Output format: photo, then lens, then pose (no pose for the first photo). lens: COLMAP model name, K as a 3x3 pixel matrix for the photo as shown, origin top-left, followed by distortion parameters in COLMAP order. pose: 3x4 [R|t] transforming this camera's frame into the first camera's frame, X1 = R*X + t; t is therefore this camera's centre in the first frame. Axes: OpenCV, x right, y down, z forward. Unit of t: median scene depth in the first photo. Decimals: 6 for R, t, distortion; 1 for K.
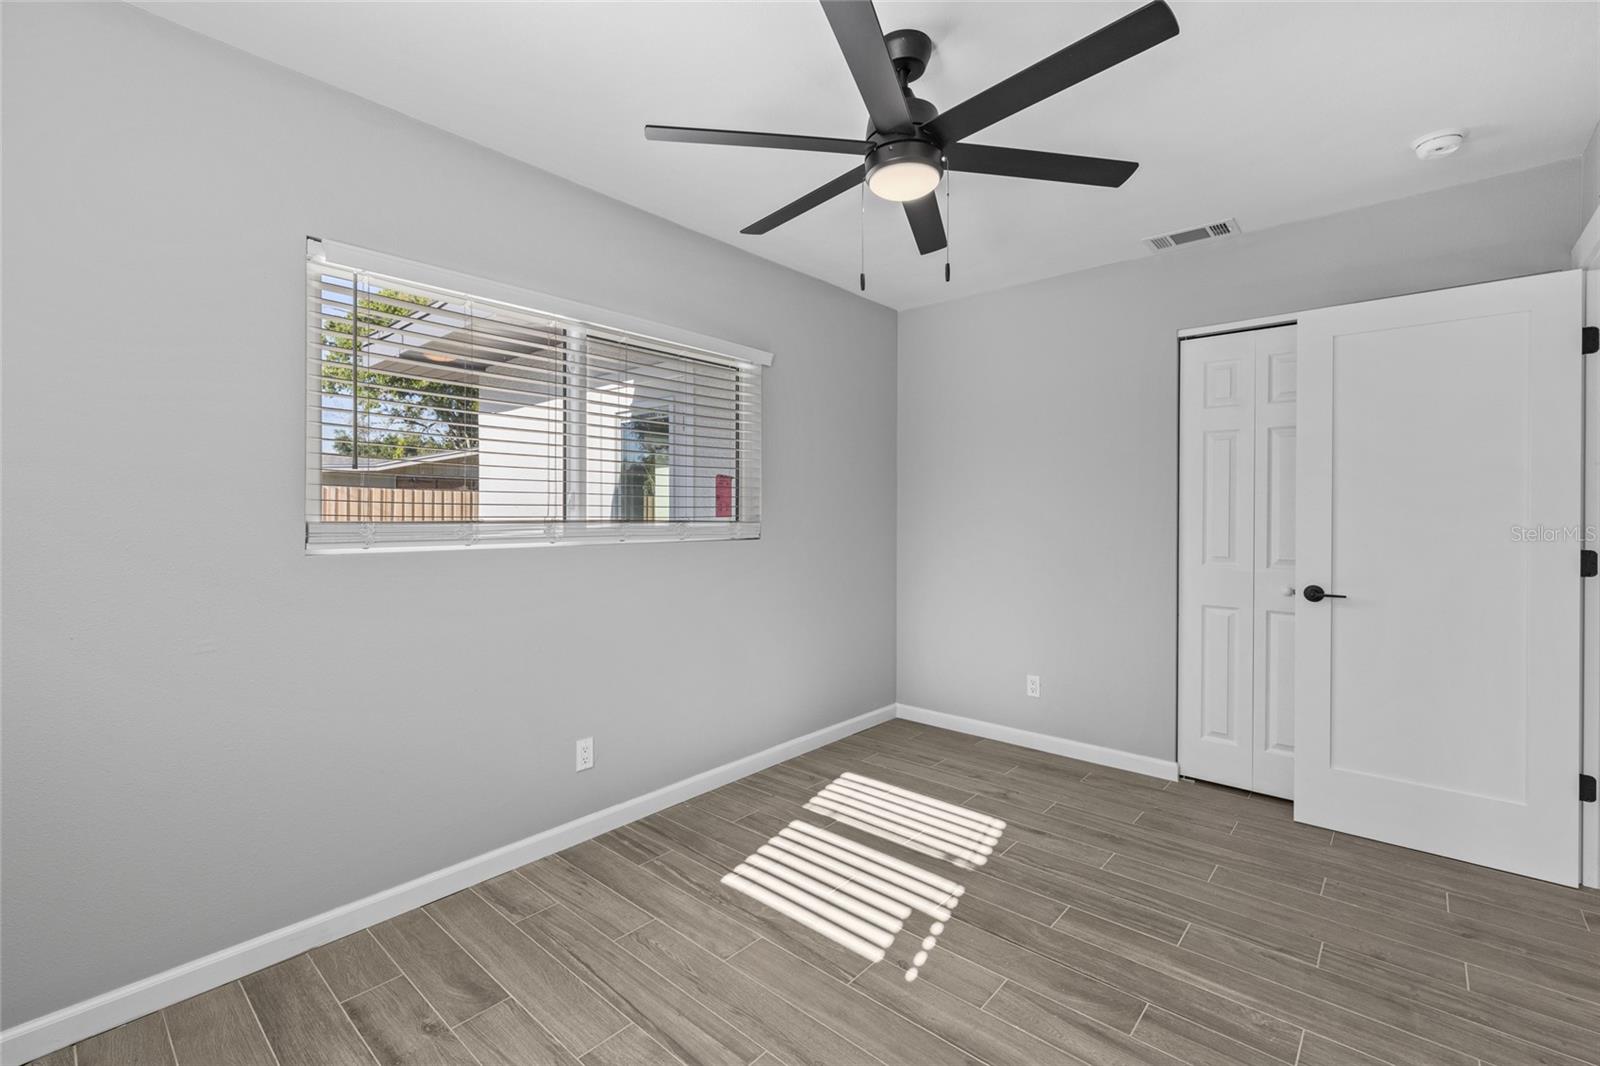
lens RADIAL K [[686.6, 0, 798.9], [0, 686.6, 528.3], [0, 0, 1]] dist [0.001861, 0.000068]
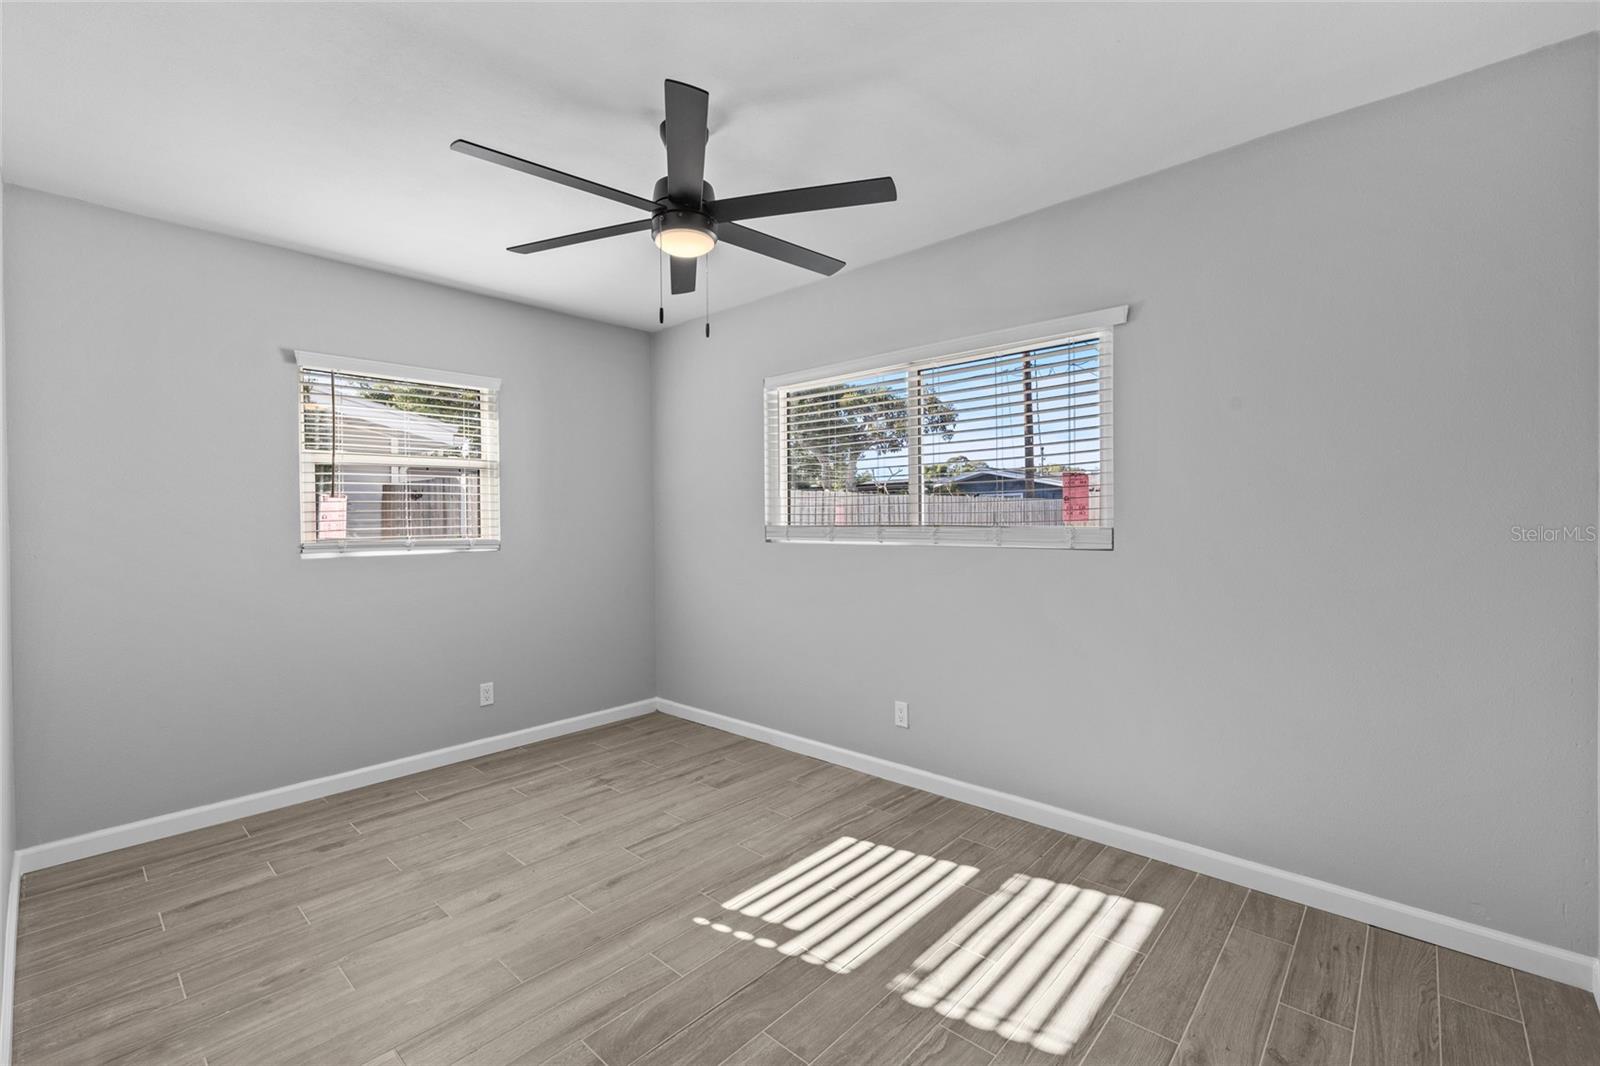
lens RADIAL K [[686.6, 0, 798.9], [0, 686.6, 528.3], [0, 0, 1]] dist [0.001861, 0.000068]
pose [[-0.007299, 0.012700, -0.999893, 0.979645], [-0.013530, 0.999827, 0.012798, -0.019507], [0.999882, 0.013622, -0.007126, 0.872268]]
